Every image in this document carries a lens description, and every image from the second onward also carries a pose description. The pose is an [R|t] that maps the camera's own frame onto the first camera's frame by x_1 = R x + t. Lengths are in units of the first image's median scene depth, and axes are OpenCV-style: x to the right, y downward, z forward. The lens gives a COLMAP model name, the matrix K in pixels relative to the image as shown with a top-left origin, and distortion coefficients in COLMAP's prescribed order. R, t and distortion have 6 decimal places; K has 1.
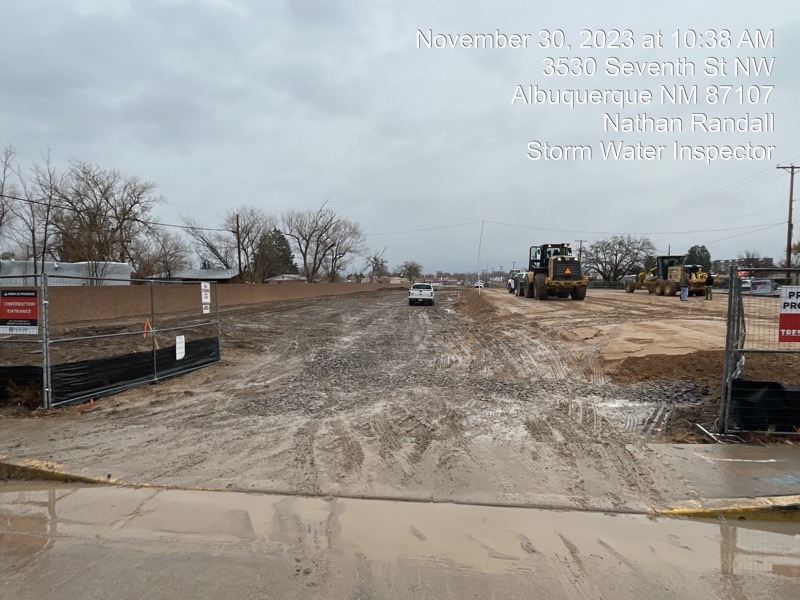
lens RADIAL K [[468.2, 0, 396.5], [0, 468.2, 301.7], [0, 0, 1]] dist [-0.001519, -0.000442]
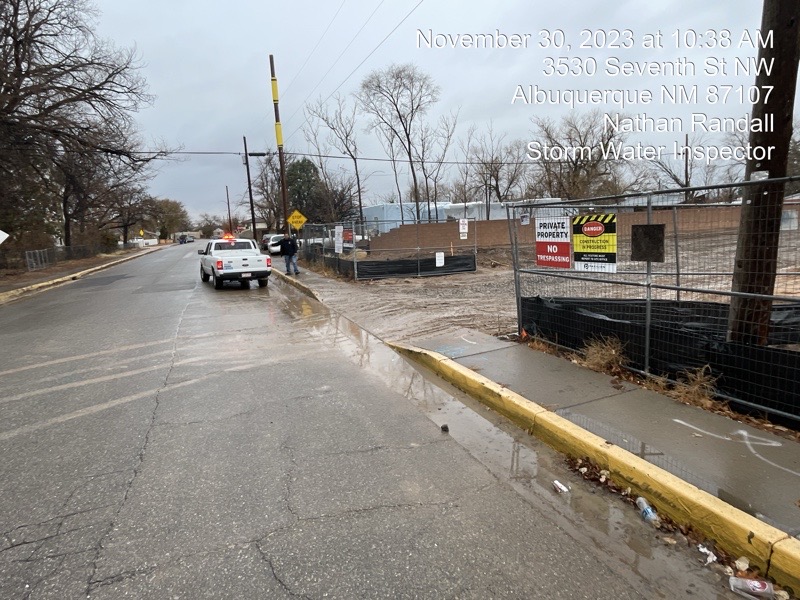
lens RADIAL K [[468.2, 0, 396.5], [0, 468.2, 301.7], [0, 0, 1]] dist [-0.001519, -0.000442]
pose [[0.483833, 0.123283, -0.866433, 1.338640], [0.012500, 0.988954, 0.147696, -0.003045], [0.875071, -0.082291, 0.476948, 0.071639]]
